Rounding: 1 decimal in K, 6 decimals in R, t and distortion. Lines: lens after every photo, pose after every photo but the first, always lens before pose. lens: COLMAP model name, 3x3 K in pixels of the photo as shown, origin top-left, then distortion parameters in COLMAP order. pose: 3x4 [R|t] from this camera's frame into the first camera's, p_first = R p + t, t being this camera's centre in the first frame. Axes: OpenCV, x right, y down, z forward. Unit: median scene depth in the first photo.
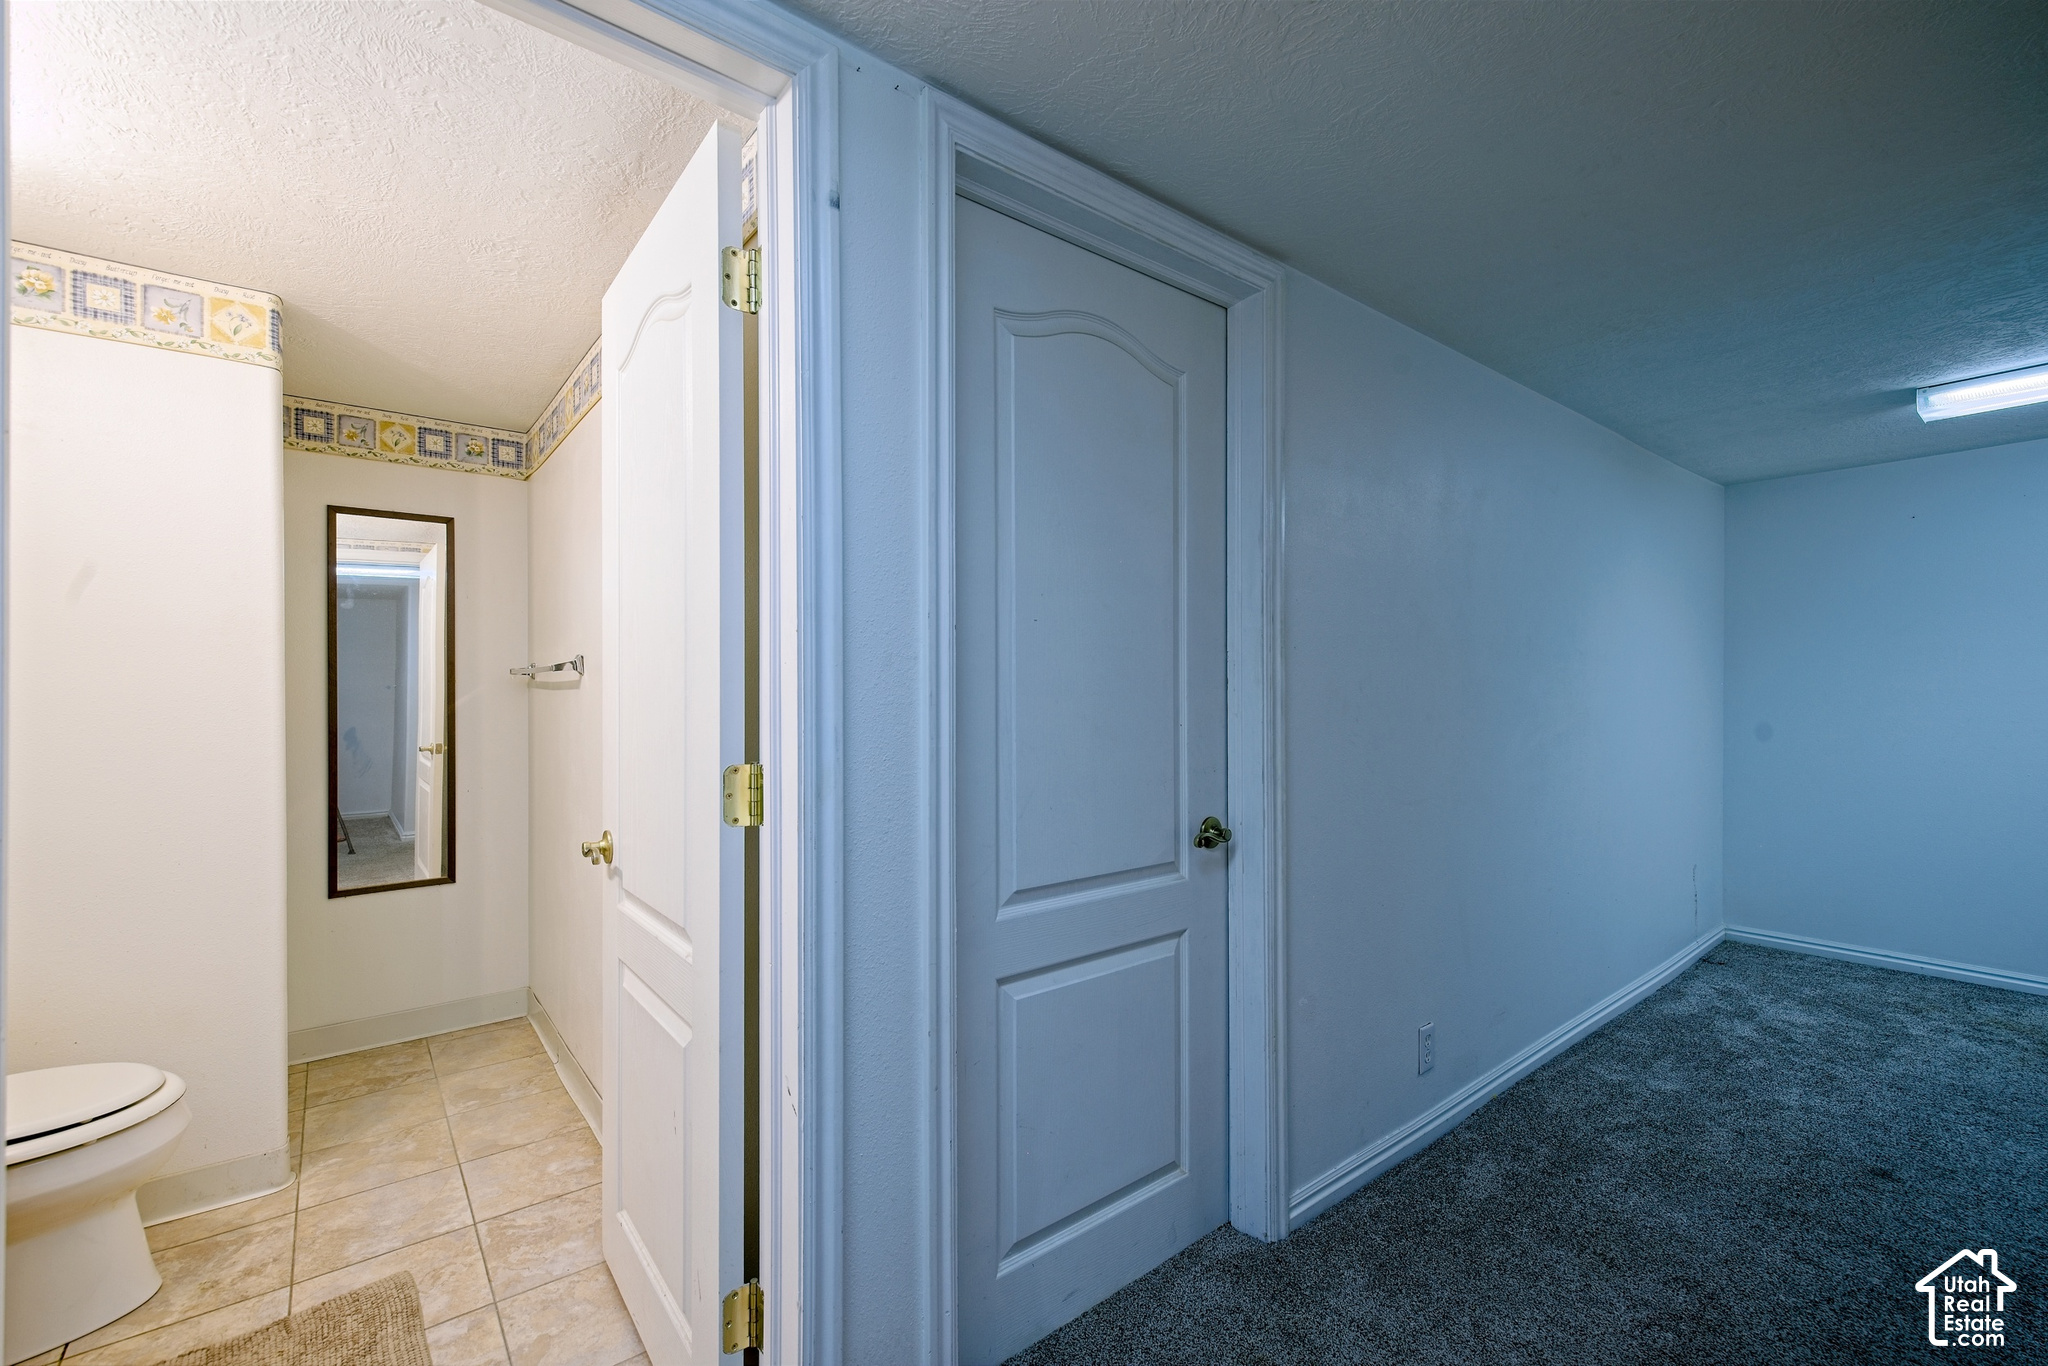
lens RADIAL K [[860.4, 0, 1014.1], [0, 860.4, 686.8], [0, 0, 1]] dist [0.012514, -0.001320]
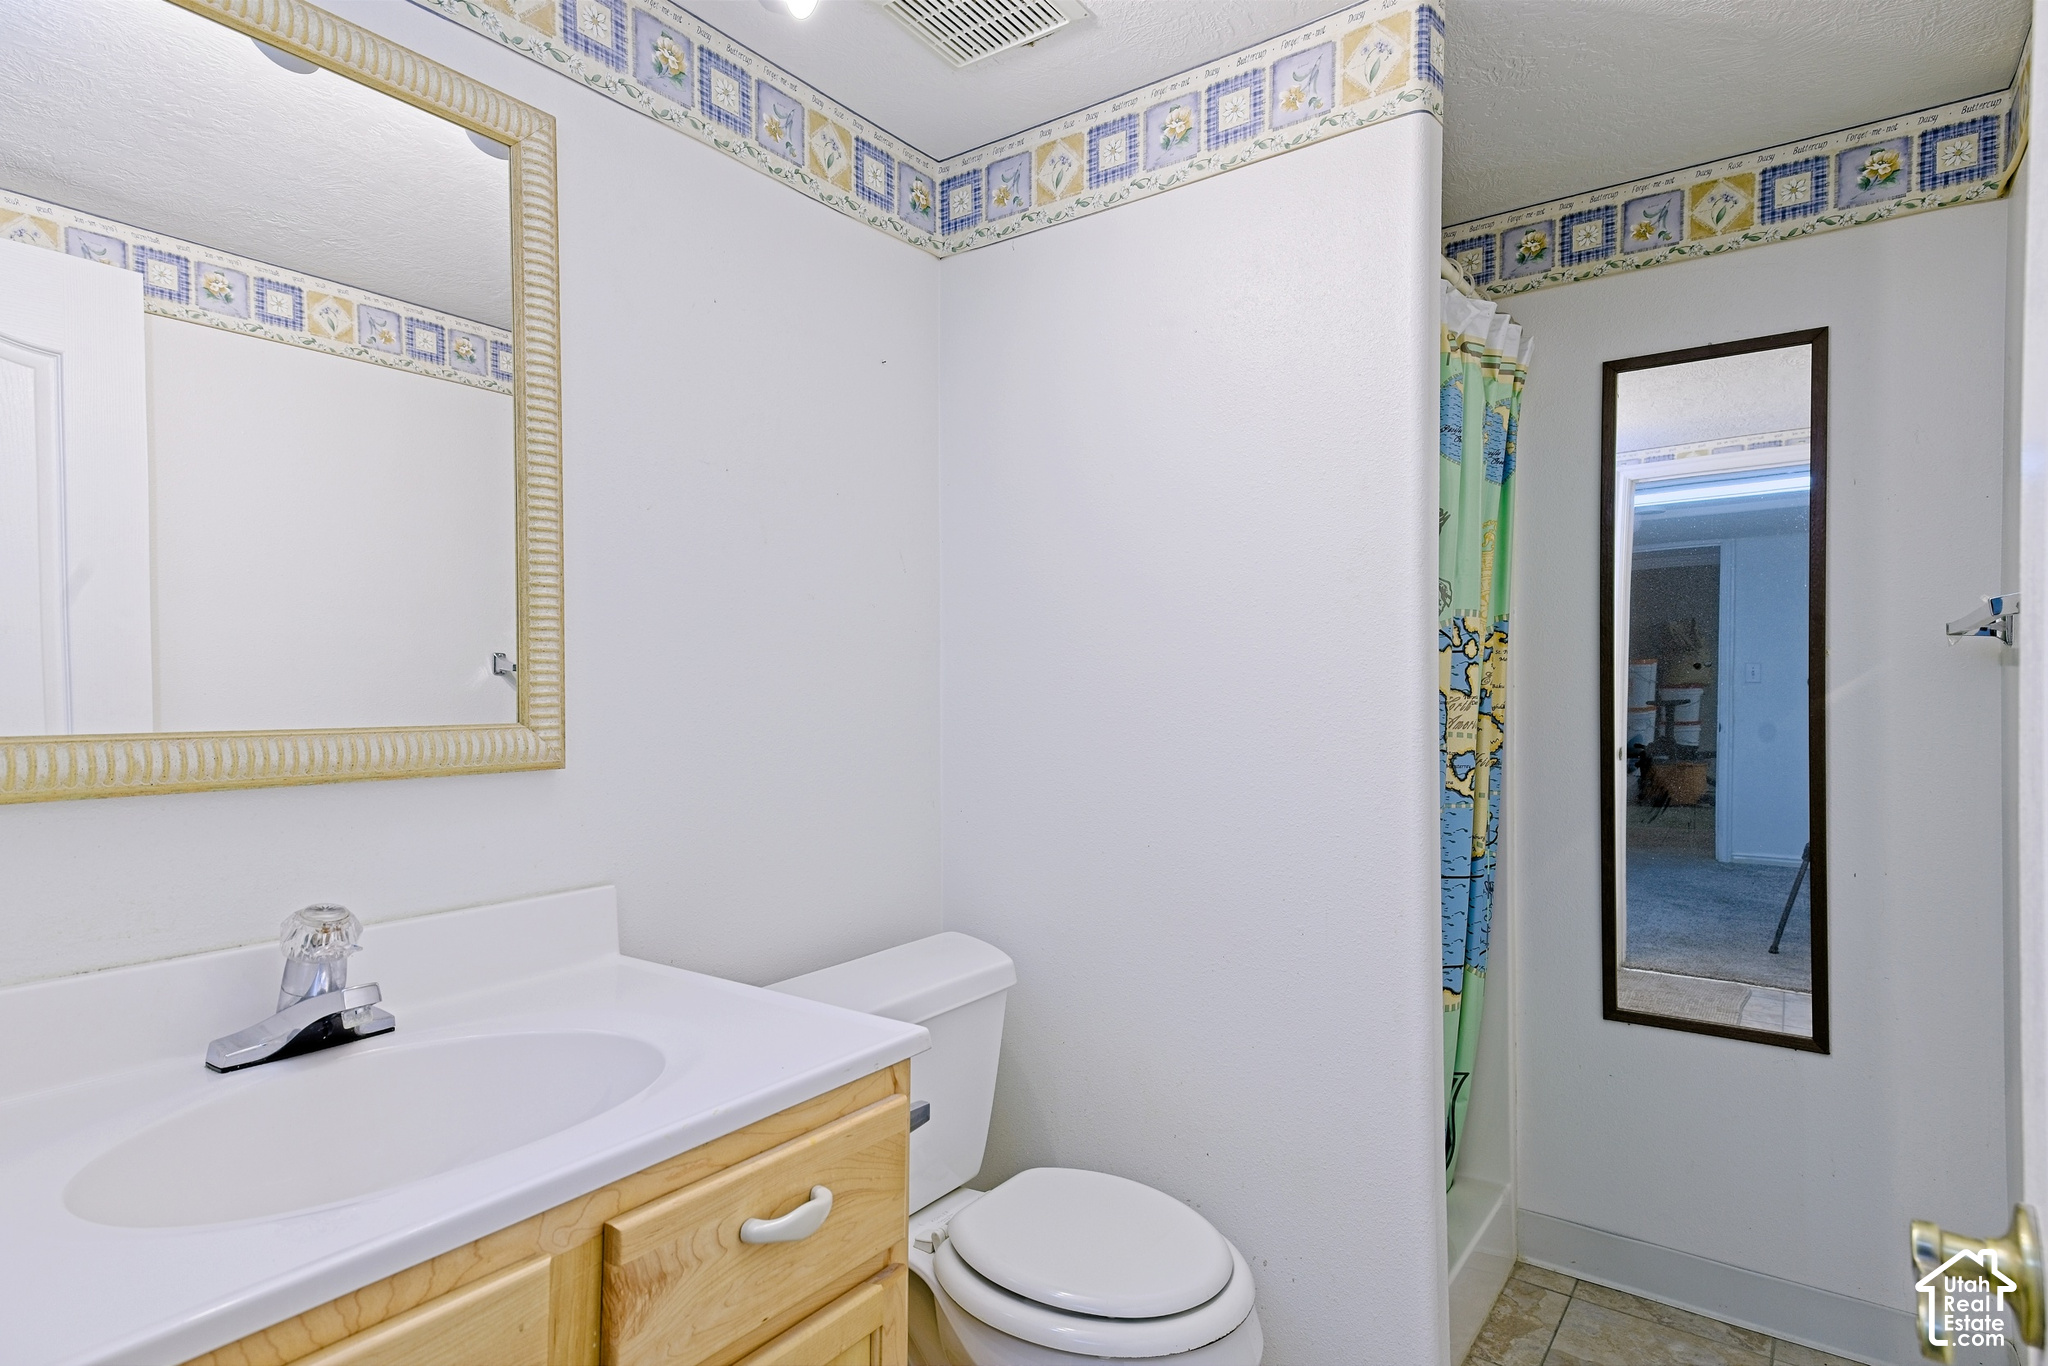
lens RADIAL K [[1177.5, 0, 1024.0], [0, 1177.5, 683.0], [0, 0, 1]] dist [0.081136, 0.001386]
pose [[0.297407, 0.009613, -0.954702, -0.102415], [0.000524, 0.999948, 0.010232, 0.003492], [0.954751, -0.003544, 0.297386, 0.339691]]
